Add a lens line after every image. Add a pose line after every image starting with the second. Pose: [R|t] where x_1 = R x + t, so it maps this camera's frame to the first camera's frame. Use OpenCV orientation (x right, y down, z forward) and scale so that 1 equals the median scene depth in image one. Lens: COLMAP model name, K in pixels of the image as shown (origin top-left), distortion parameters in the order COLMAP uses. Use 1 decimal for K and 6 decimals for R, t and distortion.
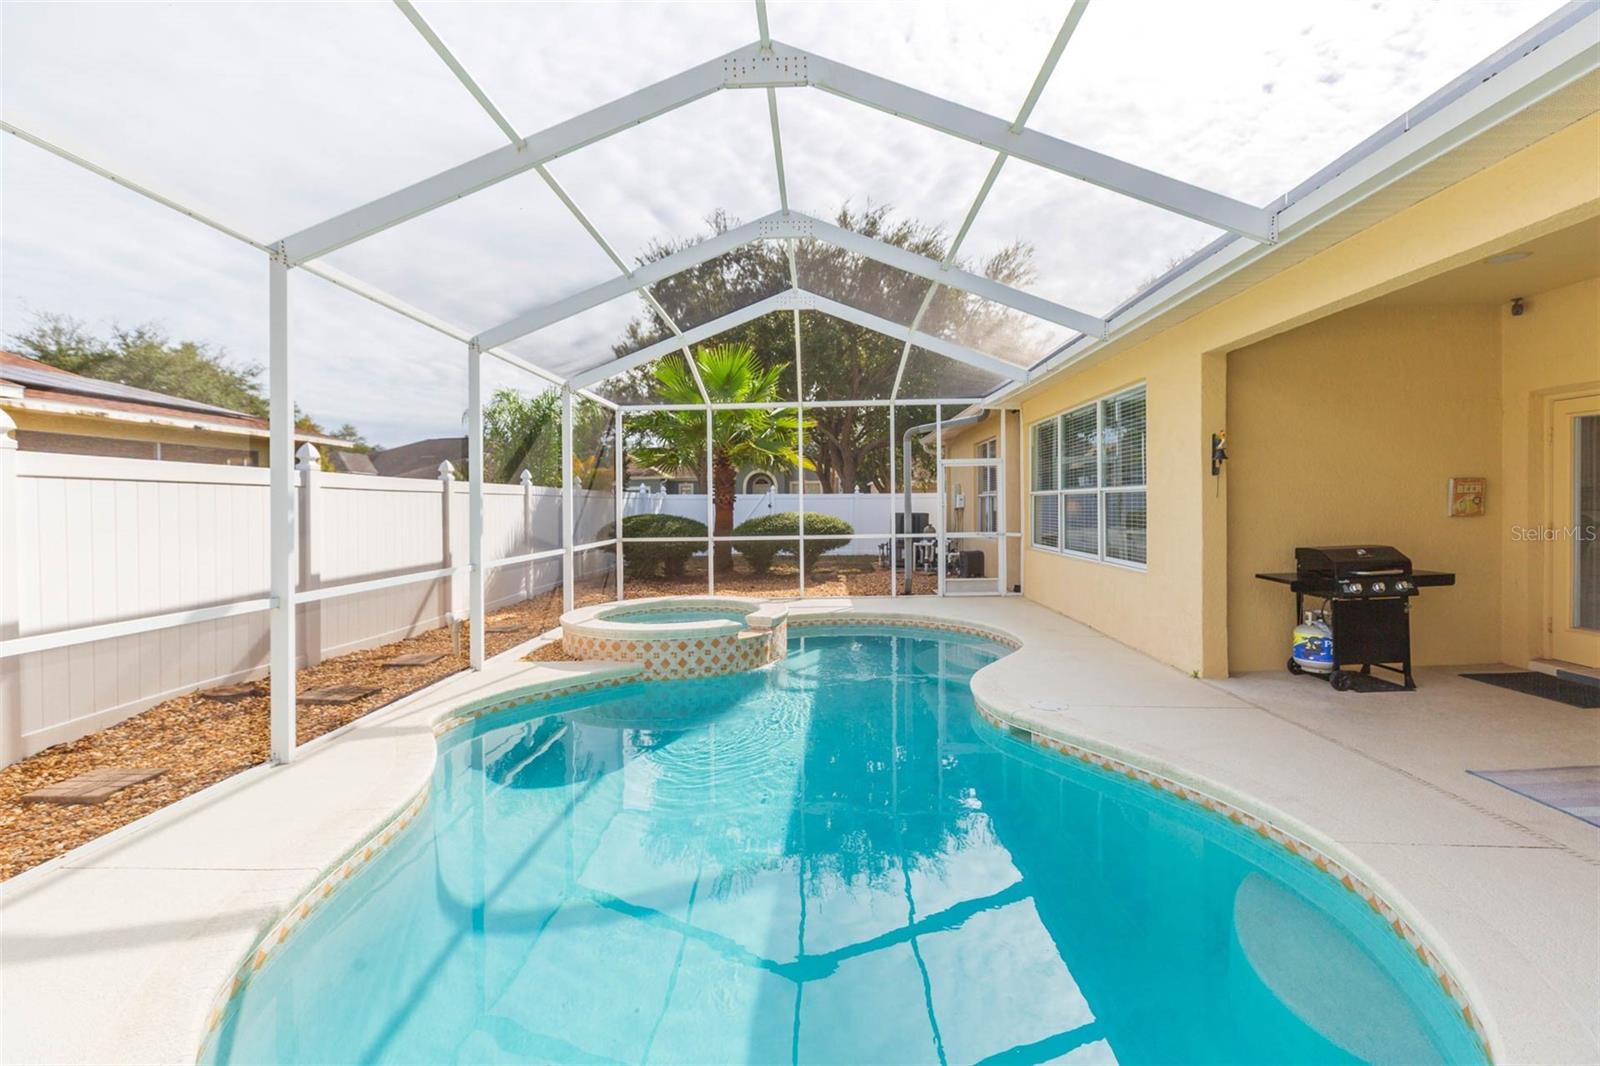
lens RADIAL K [[727.0, 0, 789.4], [0, 727.0, 510.4], [0, 0, 1]] dist [0.001217, -0.000069]
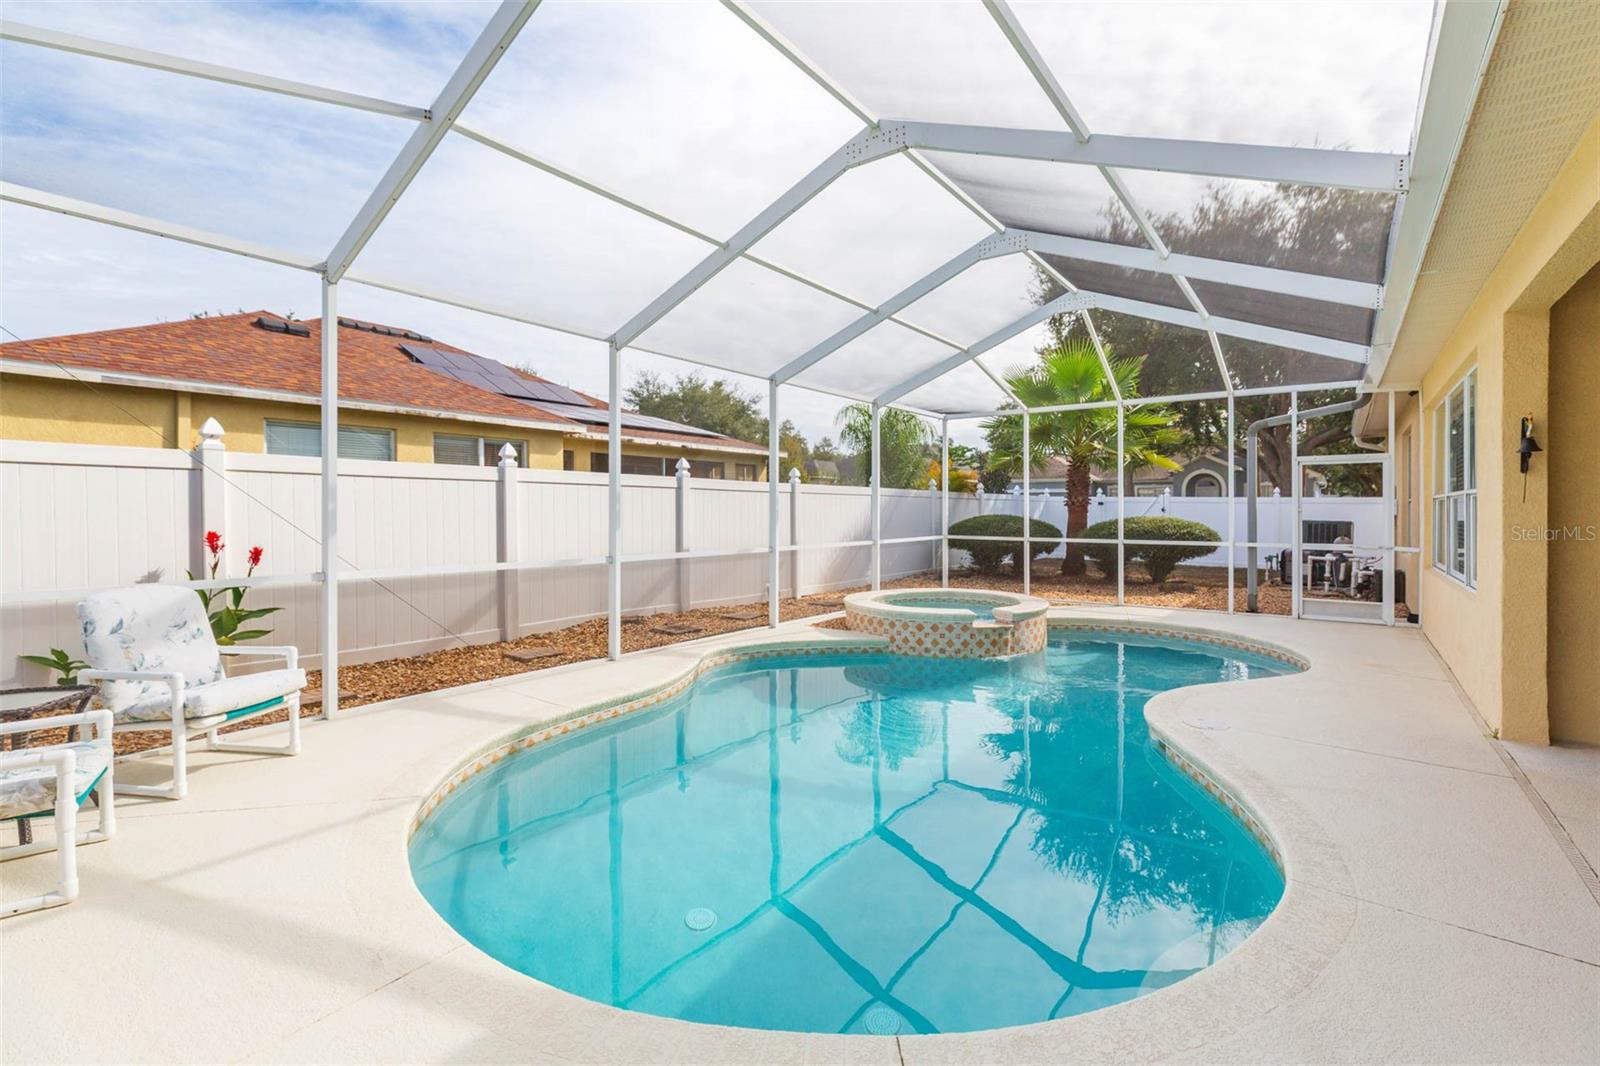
lens RADIAL K [[712.2, 0, 780.6], [0, 712.2, 519.8], [0, 0, 1]] dist [0.000379, -0.000143]
pose [[0.811799, 0.025659, -0.583372, 0.316507], [-0.019750, 0.999669, 0.016486, 0.003350], [0.583602, -0.001862, 0.812037, -0.036291]]
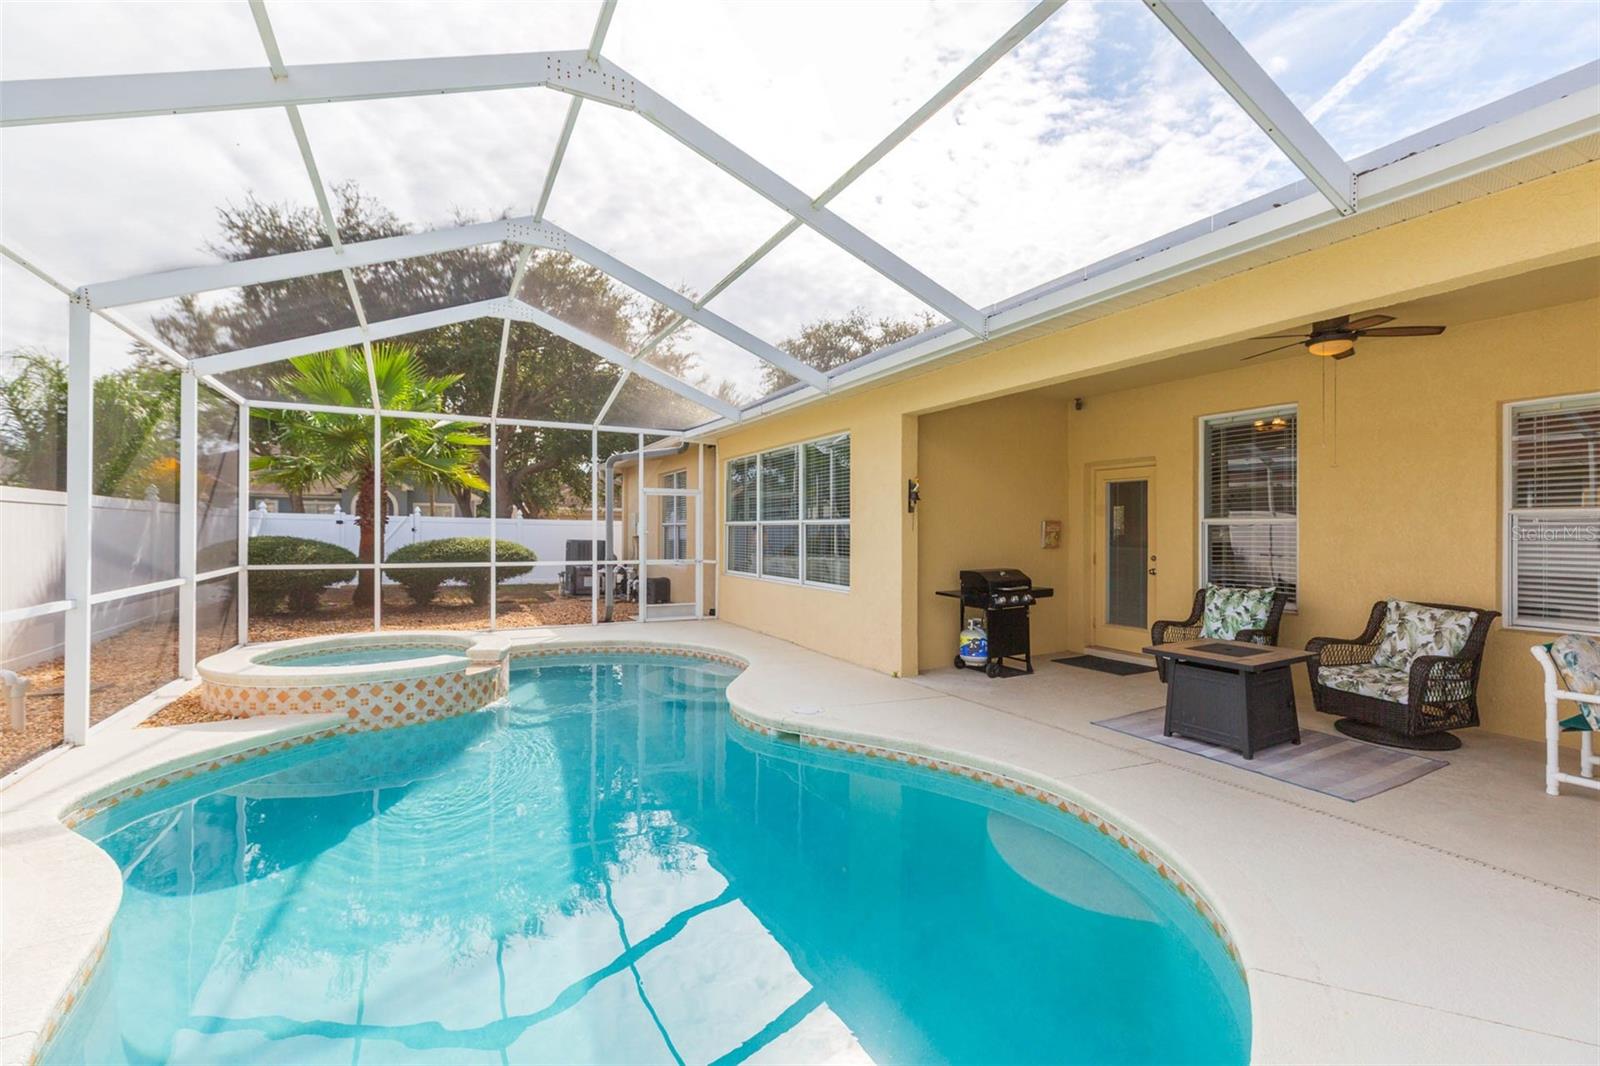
lens RADIAL K [[725.9, 0, 798.5], [0, 725.9, 528.0], [0, 0, 1]] dist [0.001829, 0.000091]
pose [[0.870910, 0.024758, 0.490818, -0.158911], [-0.016936, 0.999649, -0.020373, 0.005473], [-0.491150, 0.009430, 0.871024, 0.012056]]
